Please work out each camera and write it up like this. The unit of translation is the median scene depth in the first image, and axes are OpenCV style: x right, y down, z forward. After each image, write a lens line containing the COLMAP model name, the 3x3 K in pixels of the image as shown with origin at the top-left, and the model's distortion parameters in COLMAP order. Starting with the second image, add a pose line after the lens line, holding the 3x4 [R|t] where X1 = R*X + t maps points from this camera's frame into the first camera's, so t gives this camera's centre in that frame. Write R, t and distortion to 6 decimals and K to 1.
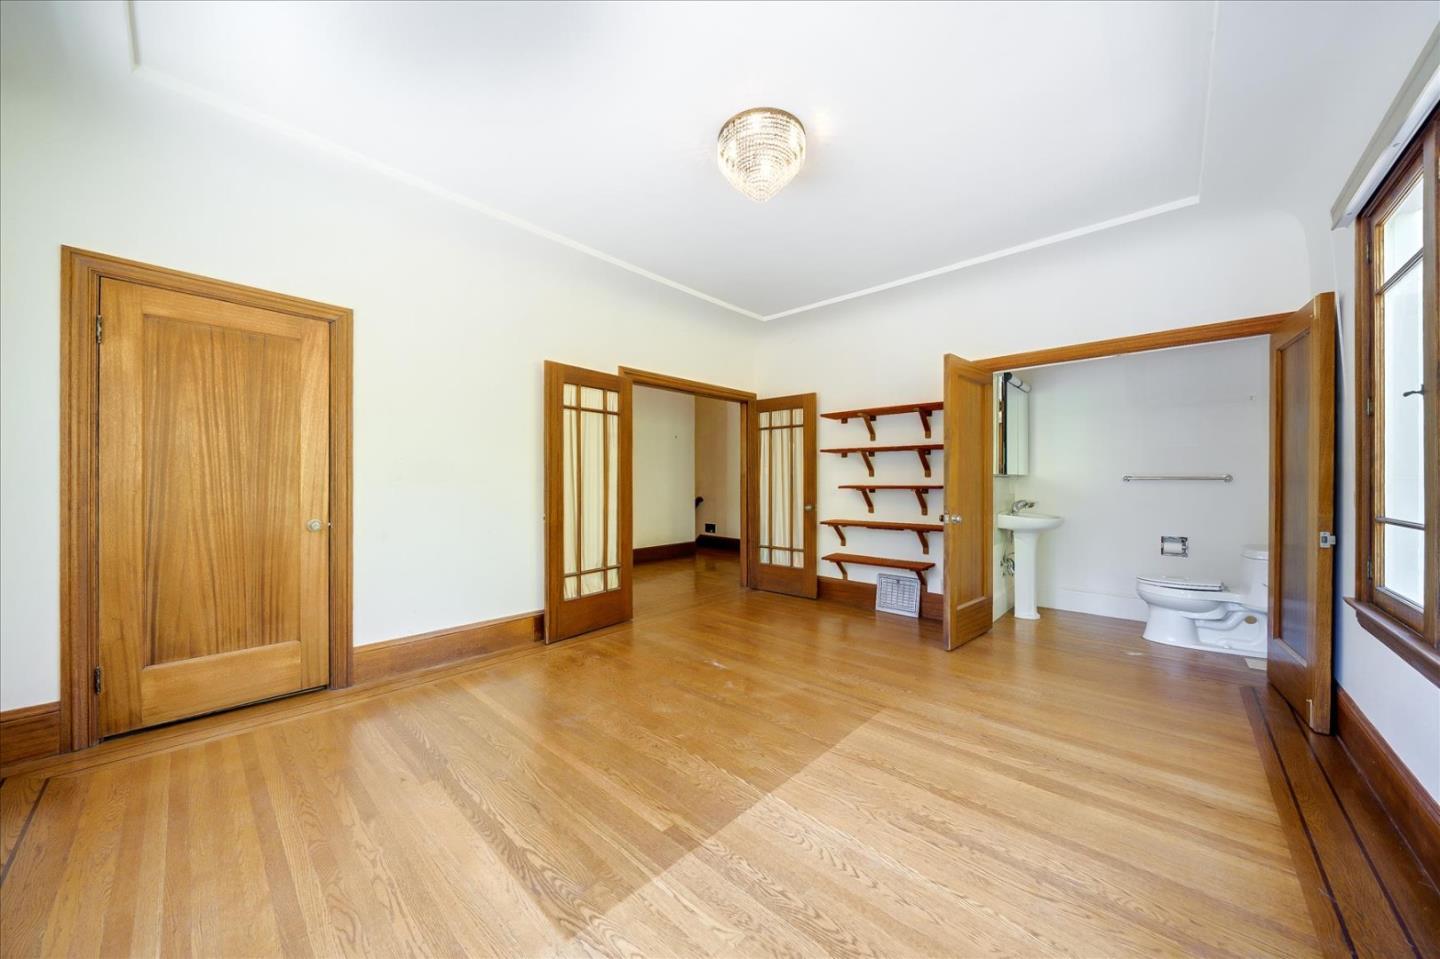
lens RADIAL K [[491.3, 0, 710.3], [0, 491.3, 478.4], [0, 0, 1]] dist [0.000565, -0.000006]
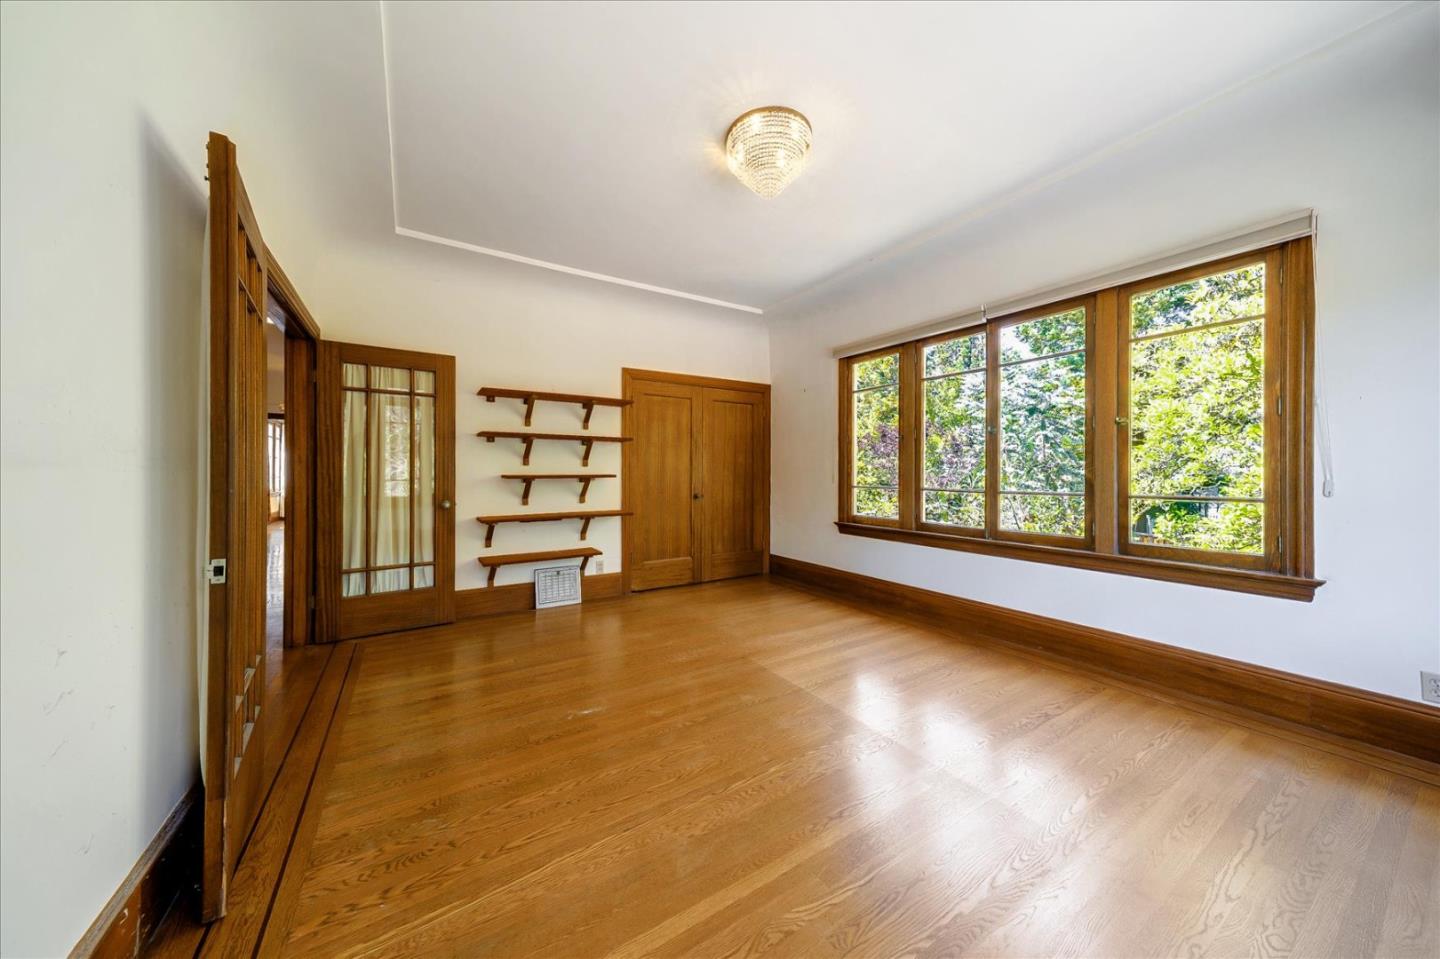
lens RADIAL K [[491.3, 0, 712.3], [0, 491.3, 472.9], [0, 0, 1]] dist [0.000565, -0.000006]
pose [[0.250488, -0.002369, 0.968117, -0.455774], [-0.005433, 0.999978, 0.003852, 0.004753], [-0.968105, -0.006225, 0.250469, 0.427220]]
